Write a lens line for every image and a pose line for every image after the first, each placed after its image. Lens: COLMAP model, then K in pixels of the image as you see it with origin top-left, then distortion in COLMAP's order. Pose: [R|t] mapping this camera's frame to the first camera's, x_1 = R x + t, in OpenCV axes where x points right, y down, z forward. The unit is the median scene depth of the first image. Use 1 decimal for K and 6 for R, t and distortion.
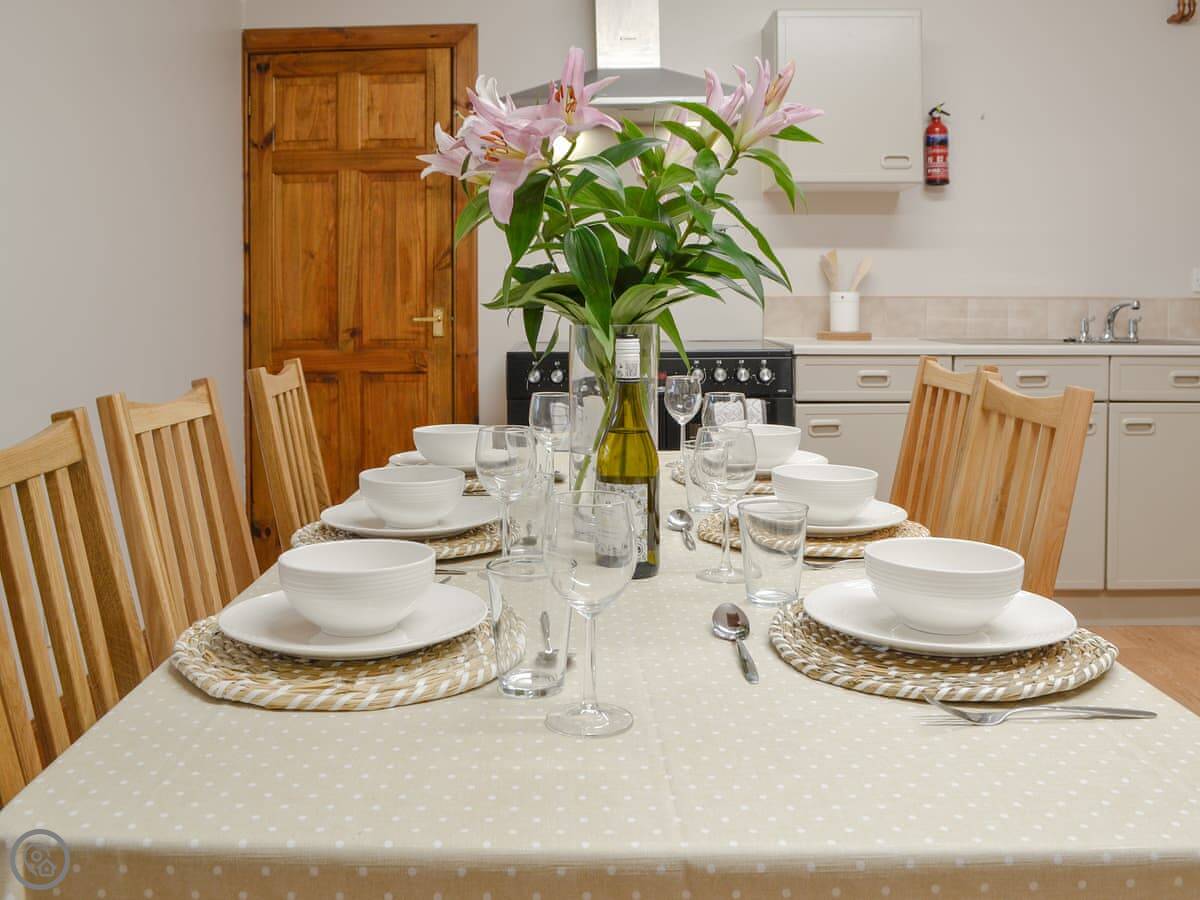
lens RADIAL K [[1155.5, 0, 600.0], [0, 1155.5, 329.9], [0, 0, 1]] dist [-0.069872, 0.007183]
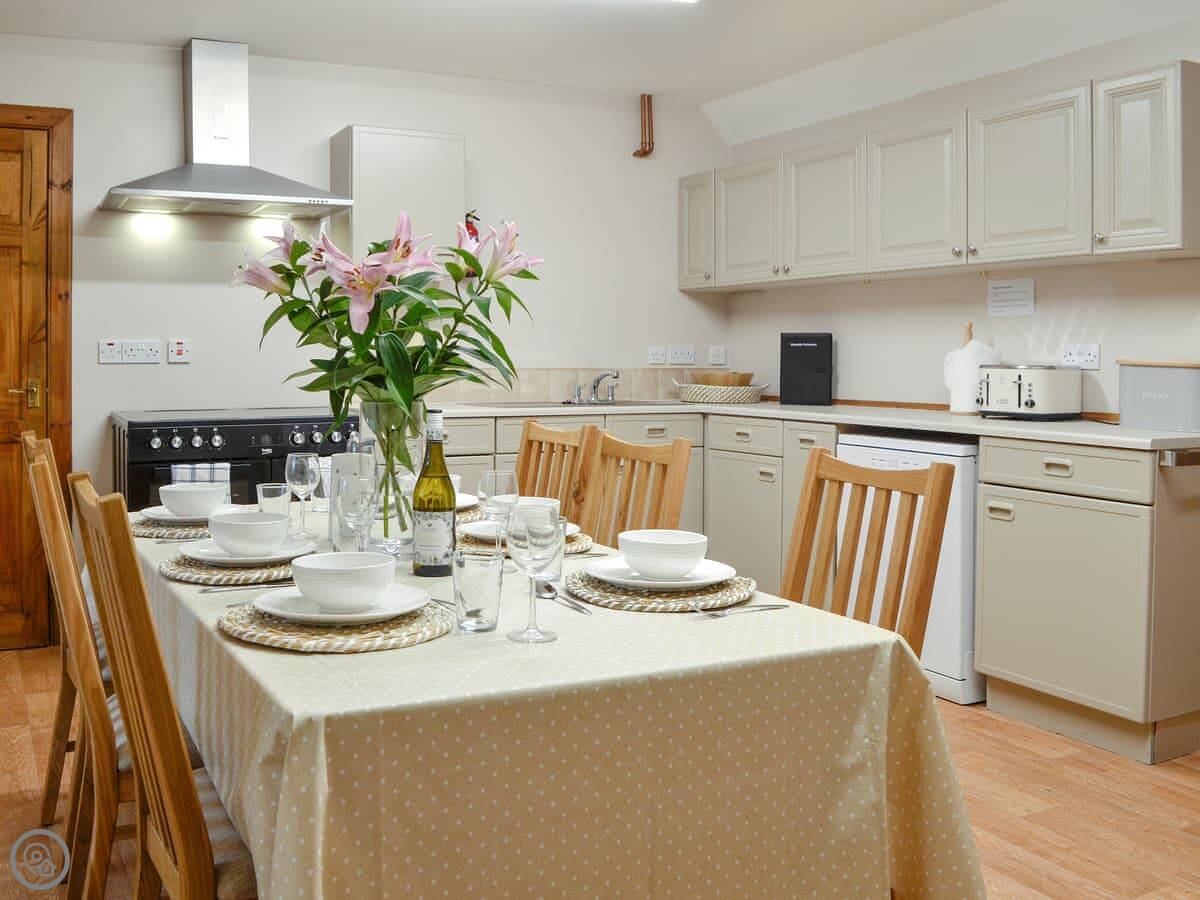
lens RADIAL K [[1177.2, 0, 602.0], [0, 1177.2, 367.0], [0, 0, 1]] dist [-0.075309, 0.002906]
pose [[0.867895, 0.000973, 0.496747, -0.212957], [0.008823, 0.999810, -0.017374, -0.007854], [-0.496670, 0.019462, 0.867721, -0.155880]]
